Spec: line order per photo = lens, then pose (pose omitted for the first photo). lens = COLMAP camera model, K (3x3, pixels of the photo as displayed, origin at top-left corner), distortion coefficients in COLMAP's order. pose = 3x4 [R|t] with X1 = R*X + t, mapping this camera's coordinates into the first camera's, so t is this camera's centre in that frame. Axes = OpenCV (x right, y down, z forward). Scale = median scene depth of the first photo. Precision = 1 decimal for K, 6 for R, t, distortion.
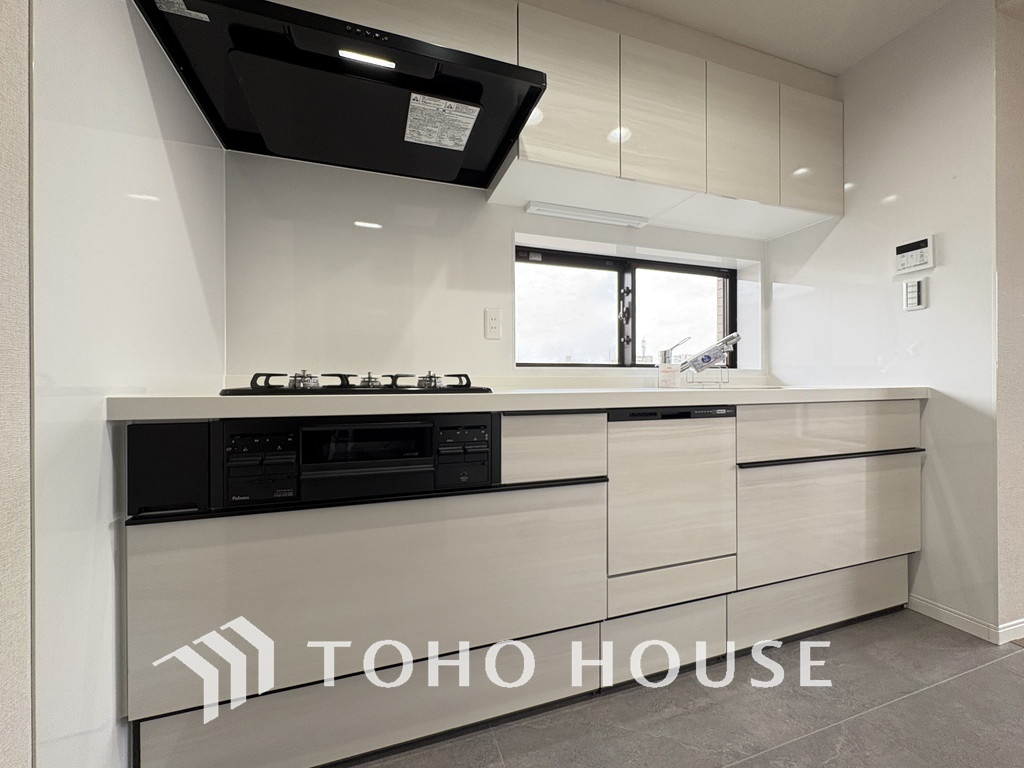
lens RADIAL K [[409.3, 0, 510.0], [0, 409.3, 383.7], [0, 0, 1]] dist [-0.002010, 0.000003]
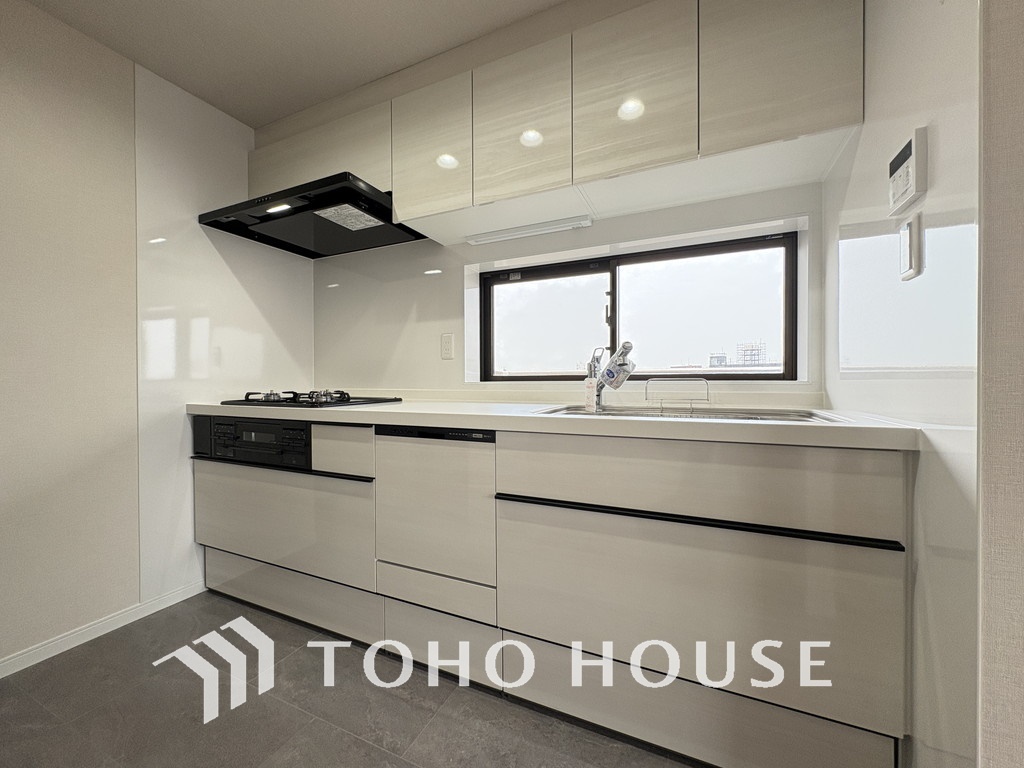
lens RADIAL K [[409.3, 0, 510.0], [0, 409.3, 383.7], [0, 0, 1]] dist [-0.002010, 0.000003]
pose [[0.724348, 0.006411, -0.689404, 1.226044], [0.000224, 0.999955, 0.009534, -0.064725], [0.689434, -0.007060, 0.724314, 0.340394]]
